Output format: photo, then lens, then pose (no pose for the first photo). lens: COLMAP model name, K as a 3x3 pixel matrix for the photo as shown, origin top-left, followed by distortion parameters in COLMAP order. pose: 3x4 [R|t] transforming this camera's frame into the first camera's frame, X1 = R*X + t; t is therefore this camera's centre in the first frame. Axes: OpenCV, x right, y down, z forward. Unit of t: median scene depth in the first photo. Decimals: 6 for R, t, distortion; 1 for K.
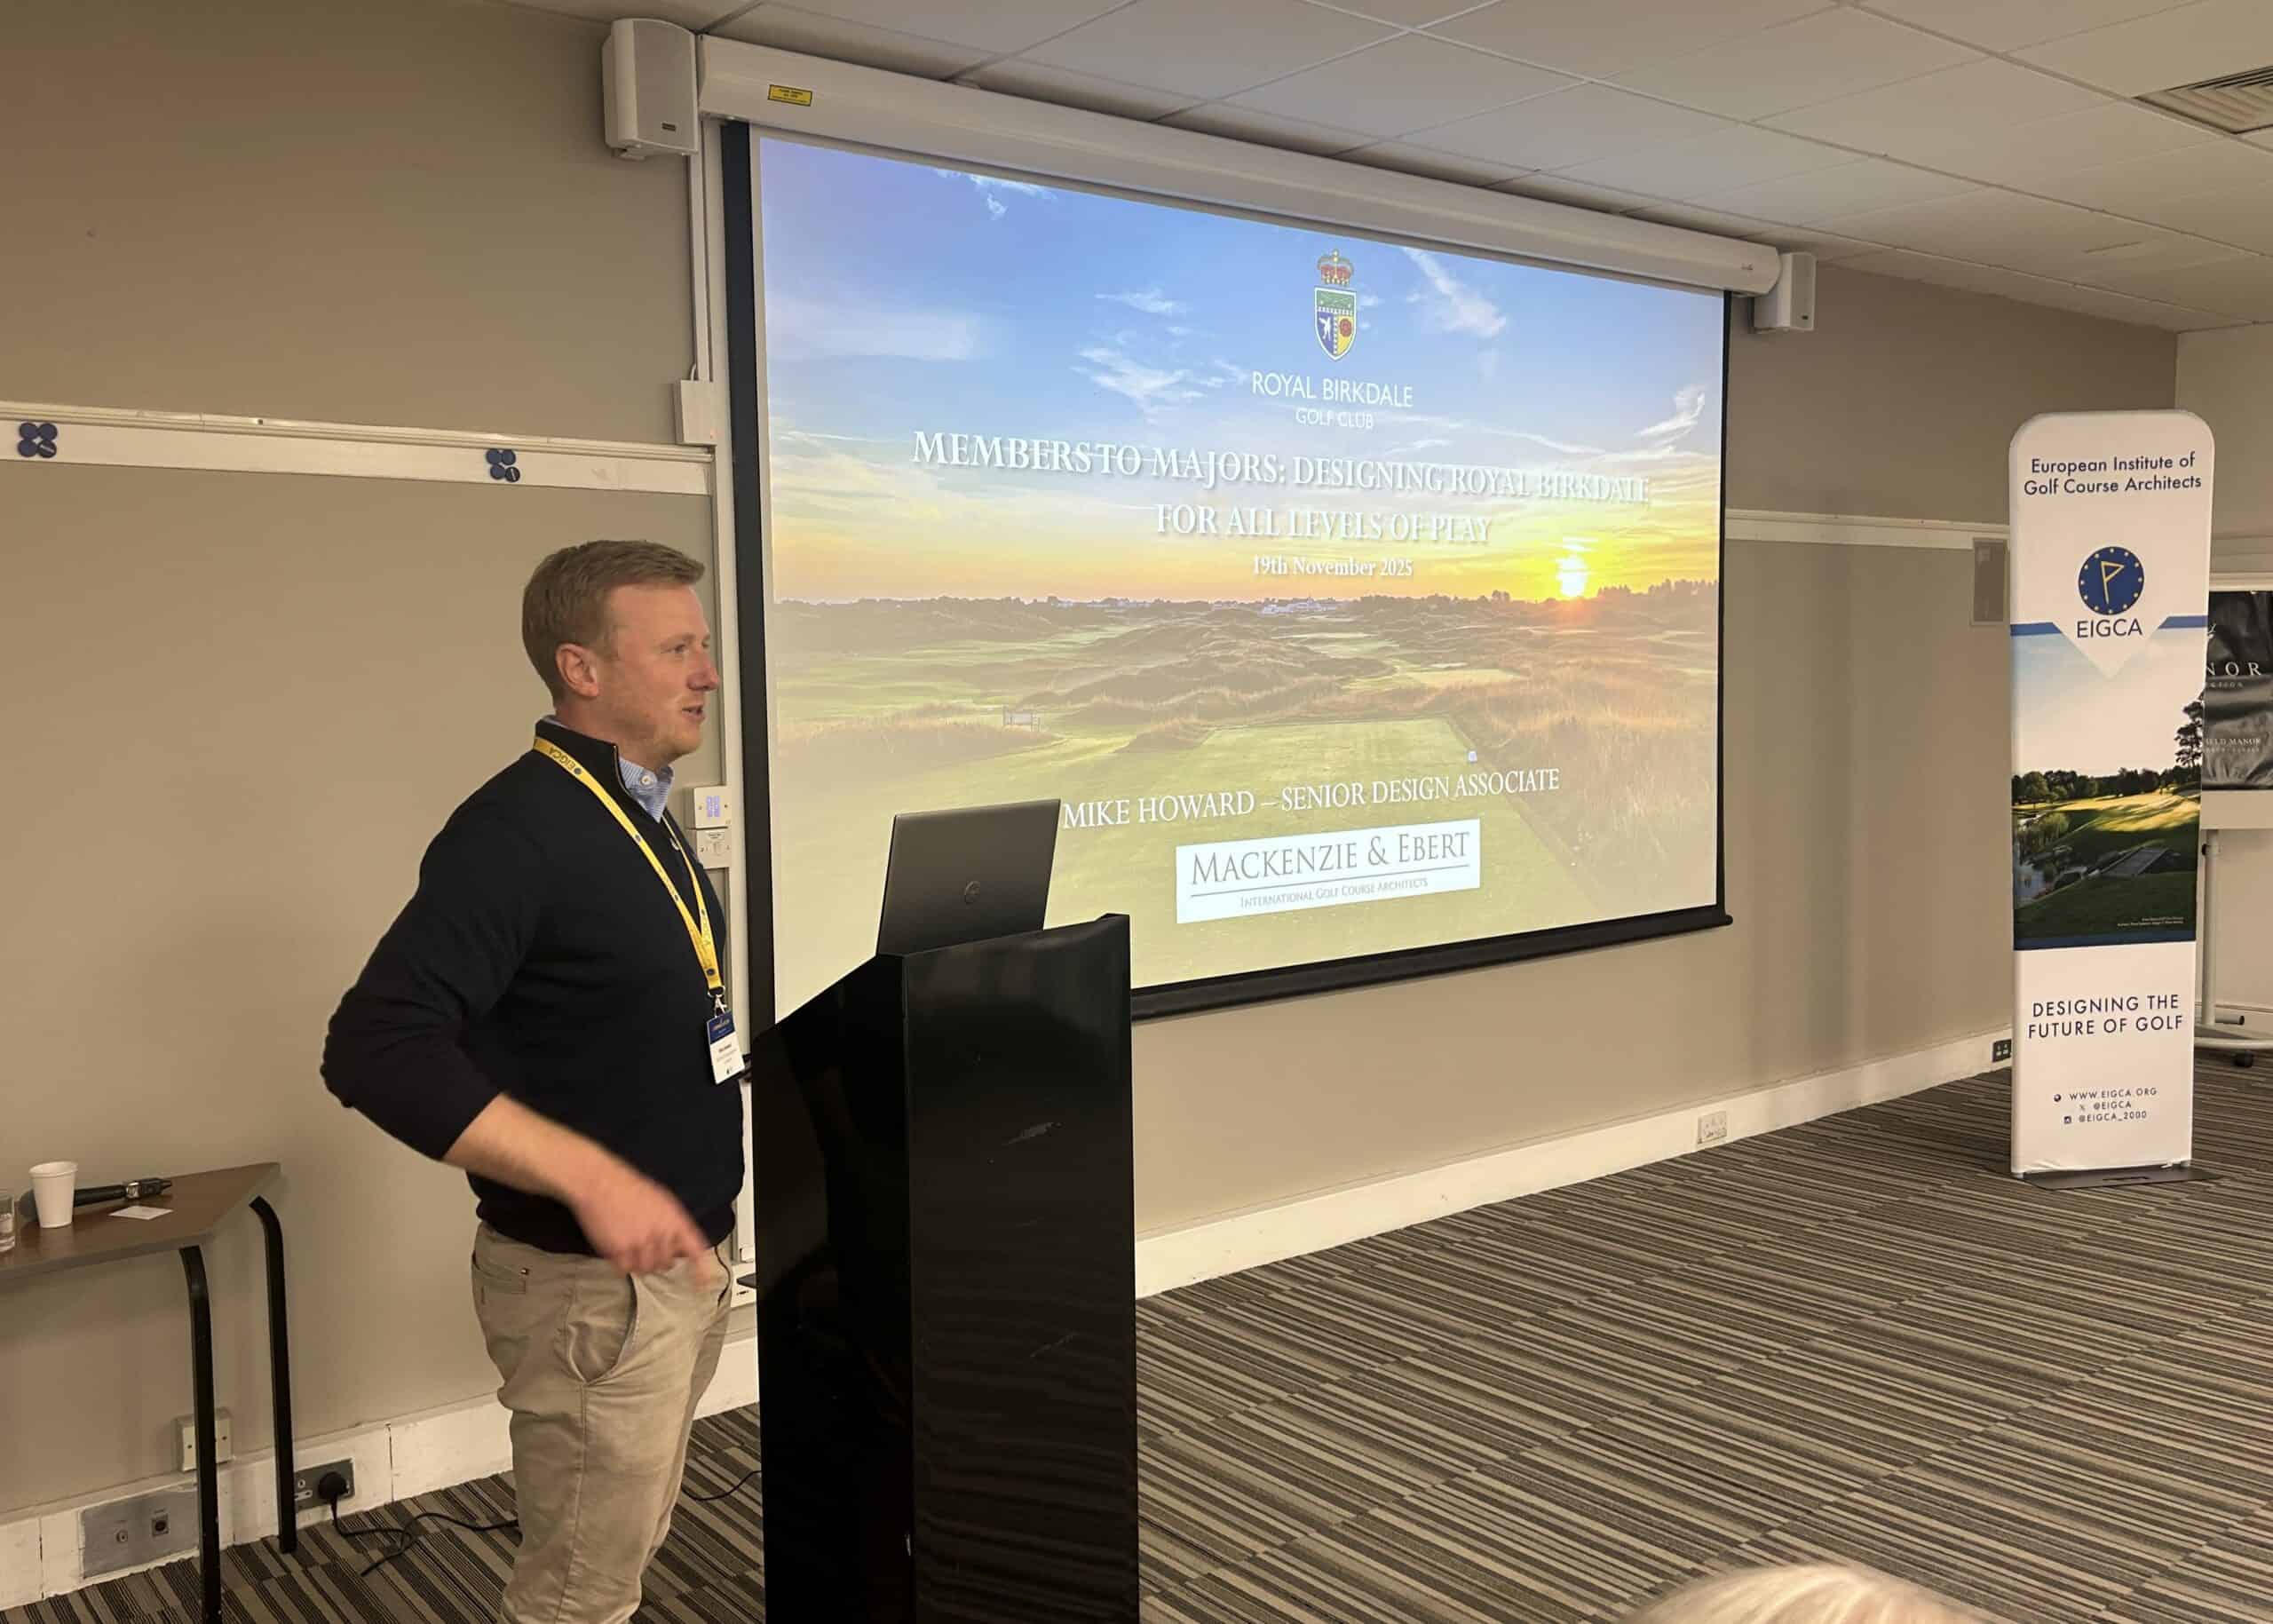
lens RADIAL K [[1923.0, 0, 994.9], [0, 1923.0, 825.0], [0, 0, 1]] dist [0.030874, -0.046208]
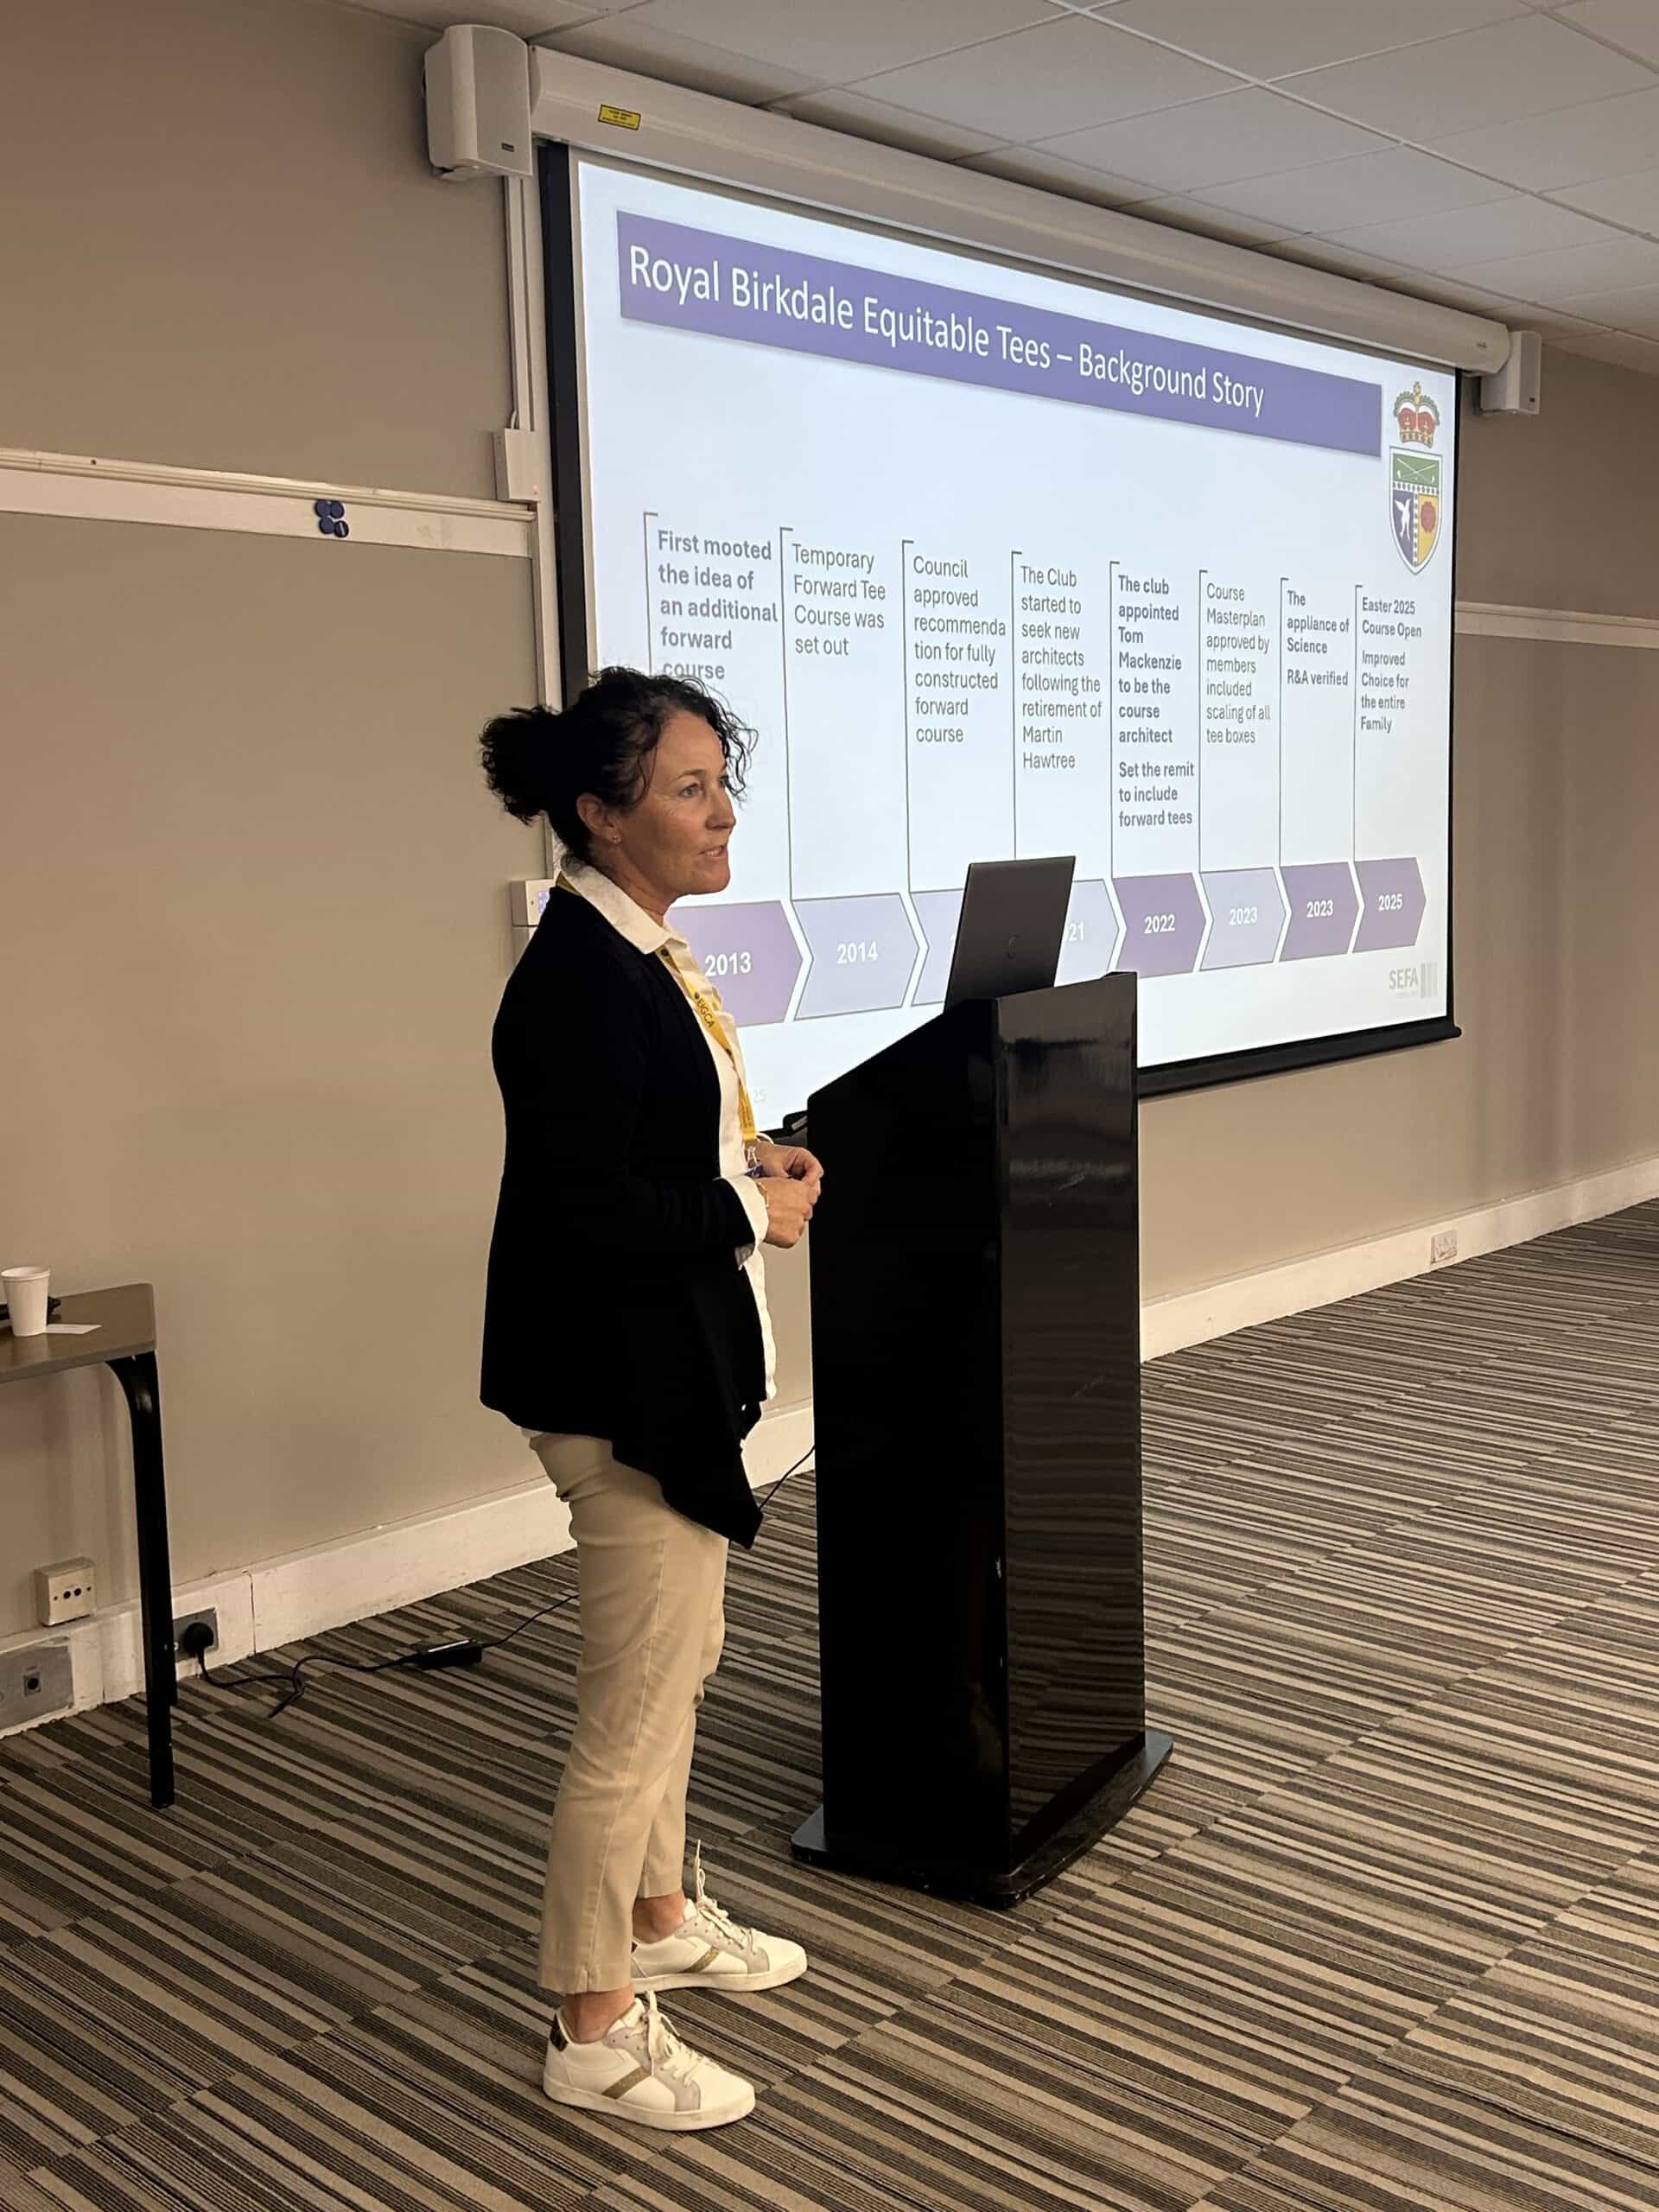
lens RADIAL K [[2302.5, 0, 855.2], [0, 2302.5, 1097.8], [0, 0, 1]] dist [0.028275, 0.000000]
pose [[0.980843, -0.028368, 0.192723, -0.208338], [0.020266, 0.998831, 0.043881, 0.038428], [-0.193743, -0.039135, 0.980271, -0.109746]]
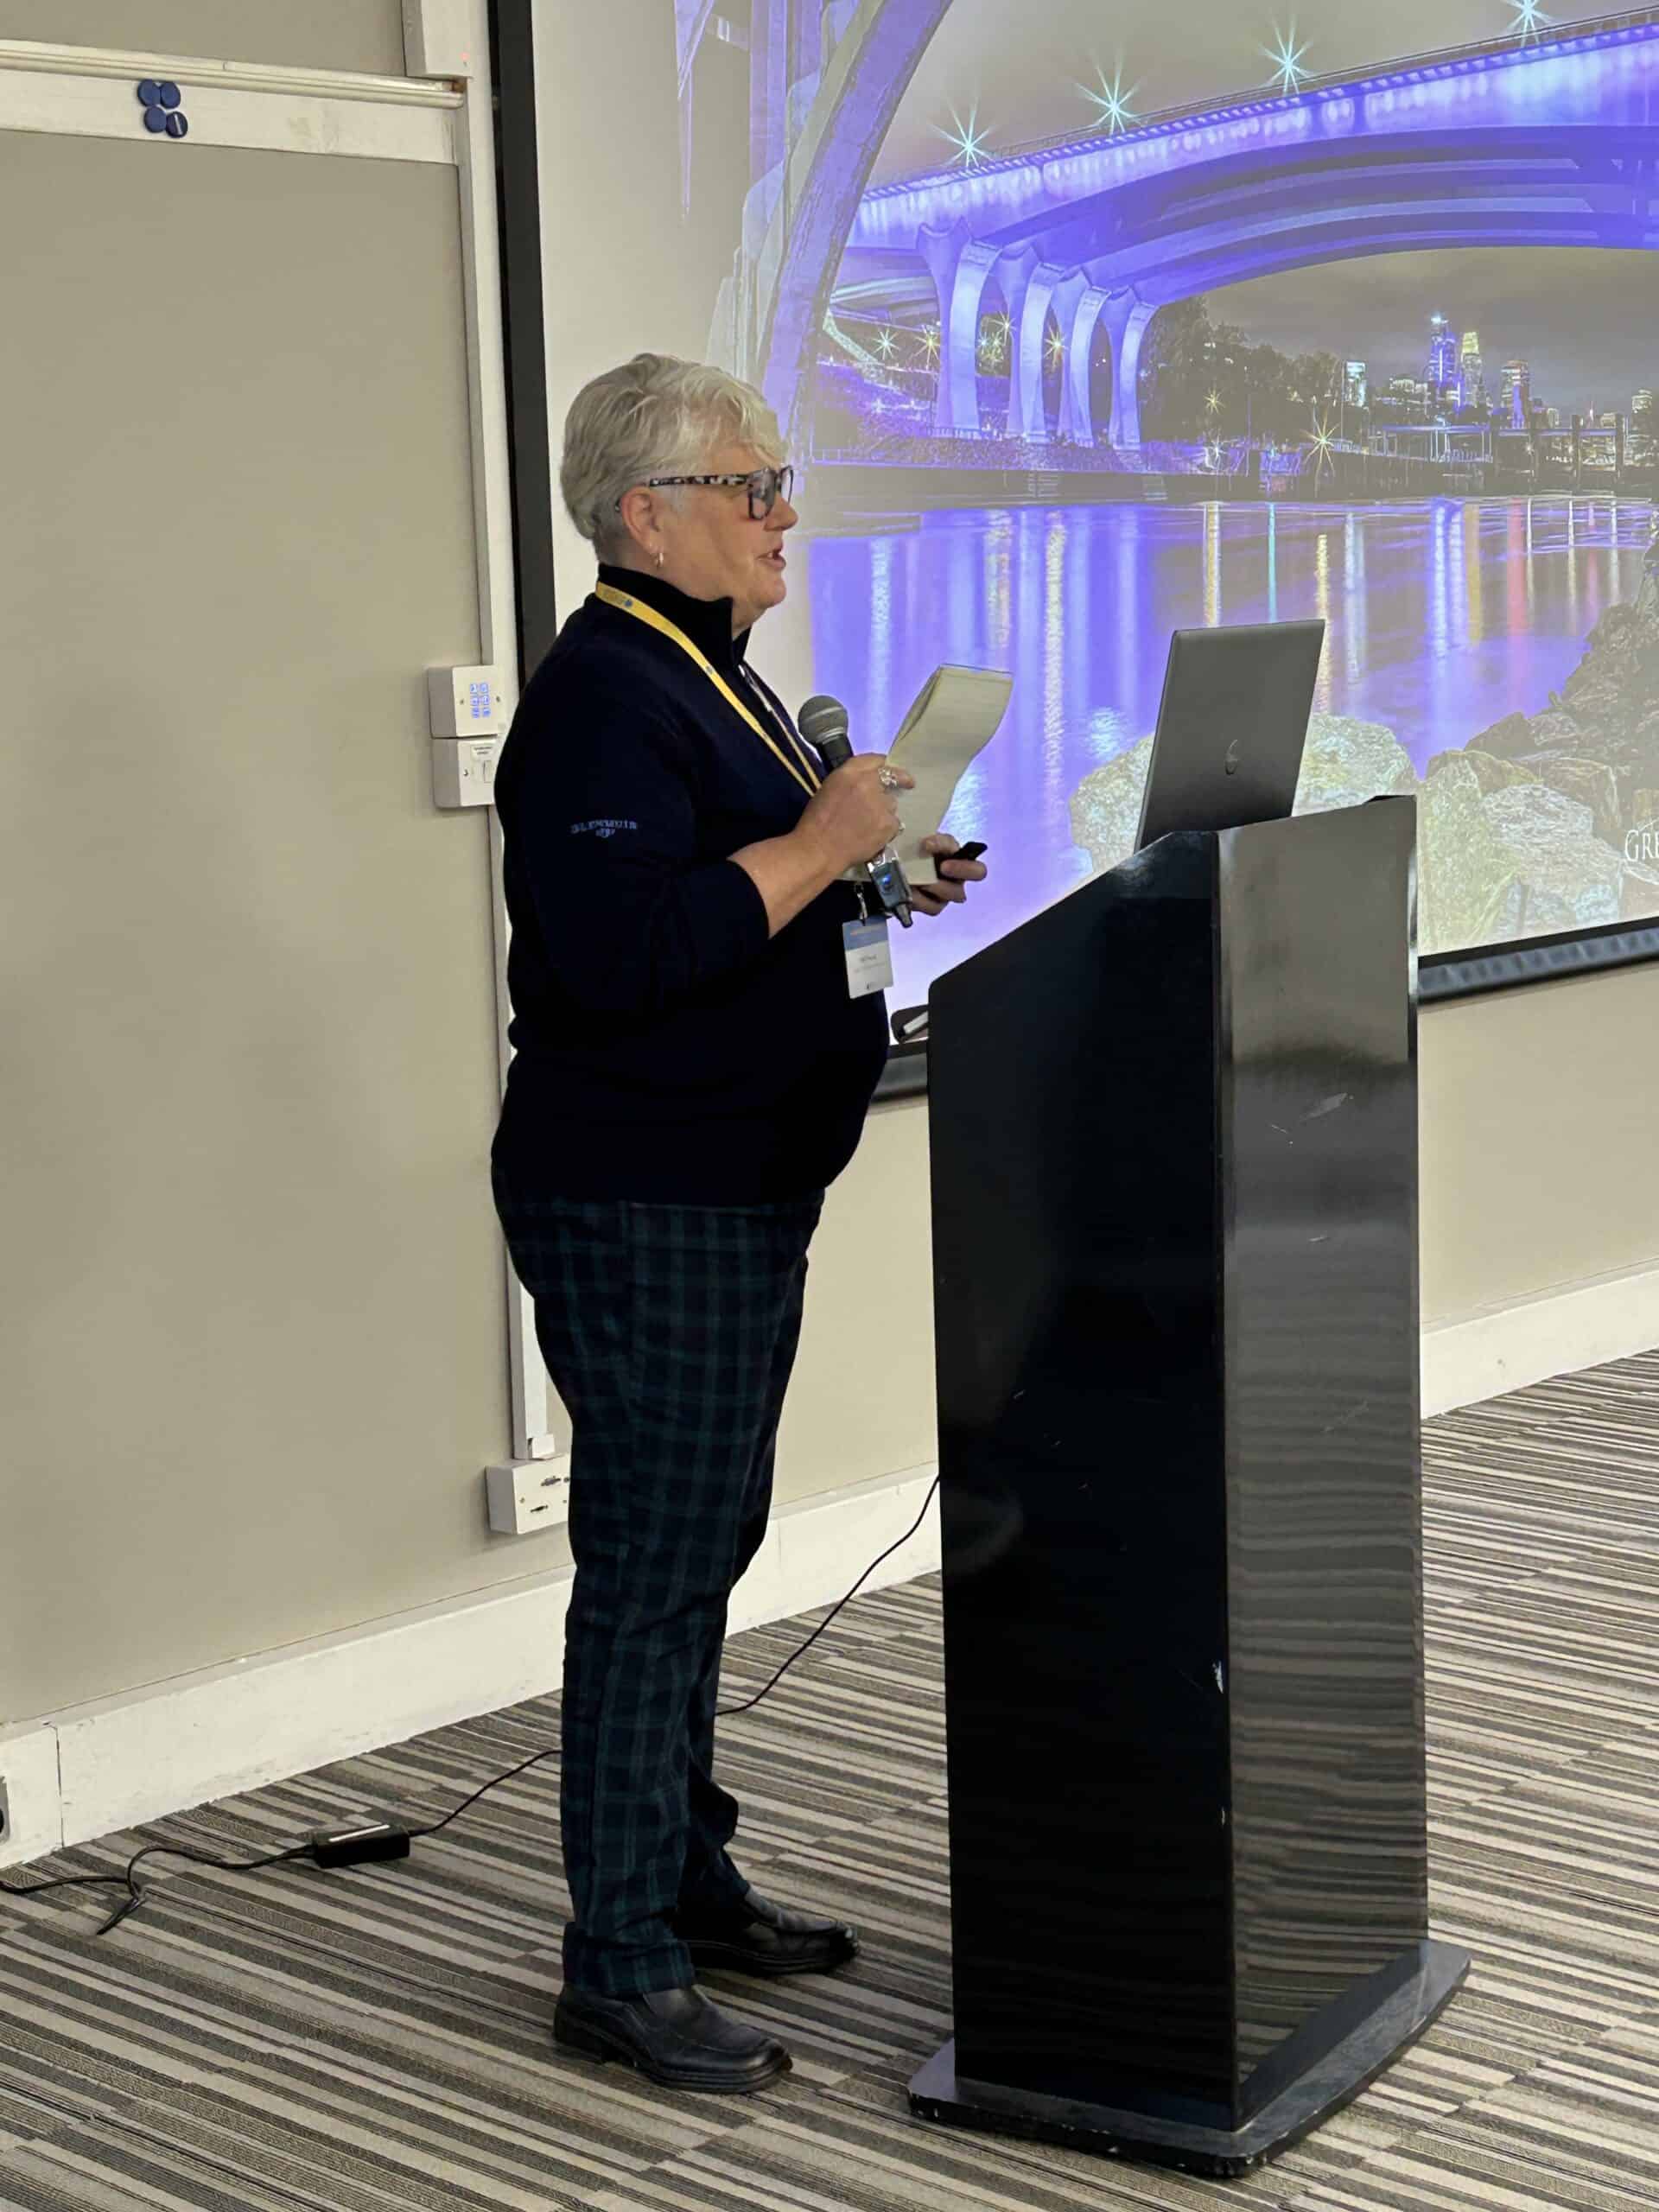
lens RADIAL K [[3895.3, 0, 838.3], [0, 3895.3, 1113.5], [0, 0, 1]] dist [0.095805, 0.000000]
pose [[0.981788, -0.036650, 0.186409, -0.259477], [0.025845, 0.997860, 0.060069, 0.047540], [-0.188212, -0.054157, 0.980634, -0.208879]]
